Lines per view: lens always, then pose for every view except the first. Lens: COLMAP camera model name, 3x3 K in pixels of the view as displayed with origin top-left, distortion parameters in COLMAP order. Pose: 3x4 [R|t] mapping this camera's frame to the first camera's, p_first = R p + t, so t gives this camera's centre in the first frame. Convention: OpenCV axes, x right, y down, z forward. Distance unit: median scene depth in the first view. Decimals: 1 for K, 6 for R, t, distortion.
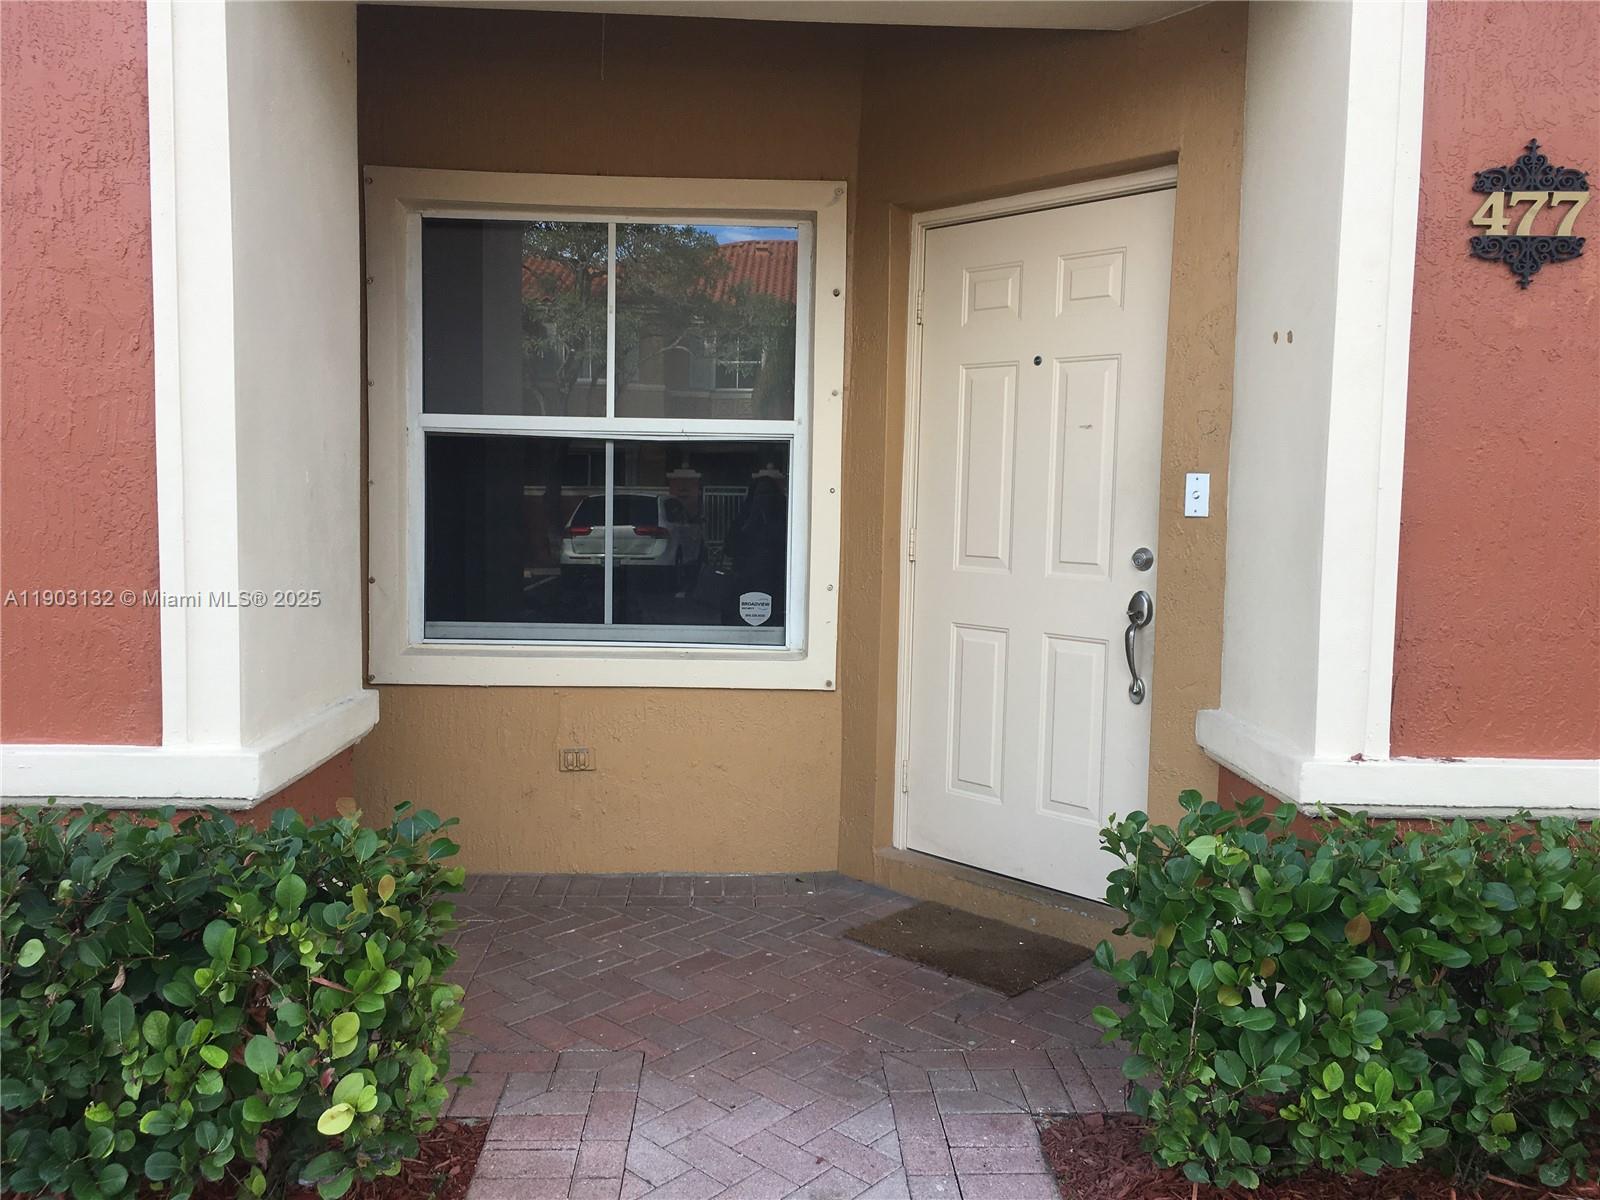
lens RADIAL K [[1351.3, 0, 798.6], [0, 1351.3, 597.5], [0, 0, 1]] dist [0.061628, -0.076337]
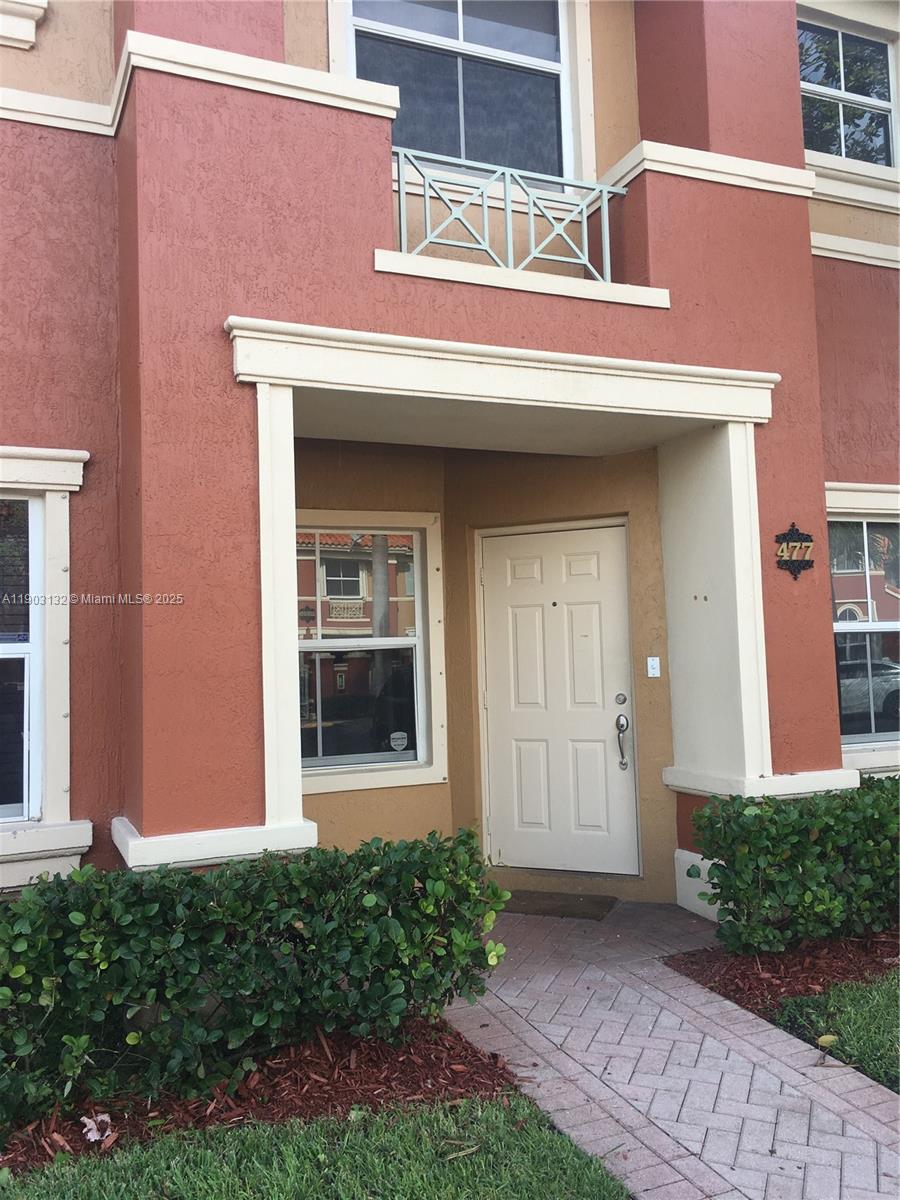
lens RADIAL K [[1013.4, 0, 455.6], [0, 1013.4, 592.1], [0, 0, 1]] dist [0.061628, -0.076337]
pose [[0.925902, -0.022729, 0.377080, -0.664053], [0.077179, 0.988516, -0.129925, -0.008629], [-0.369796, 0.149400, 0.917023, -0.422122]]
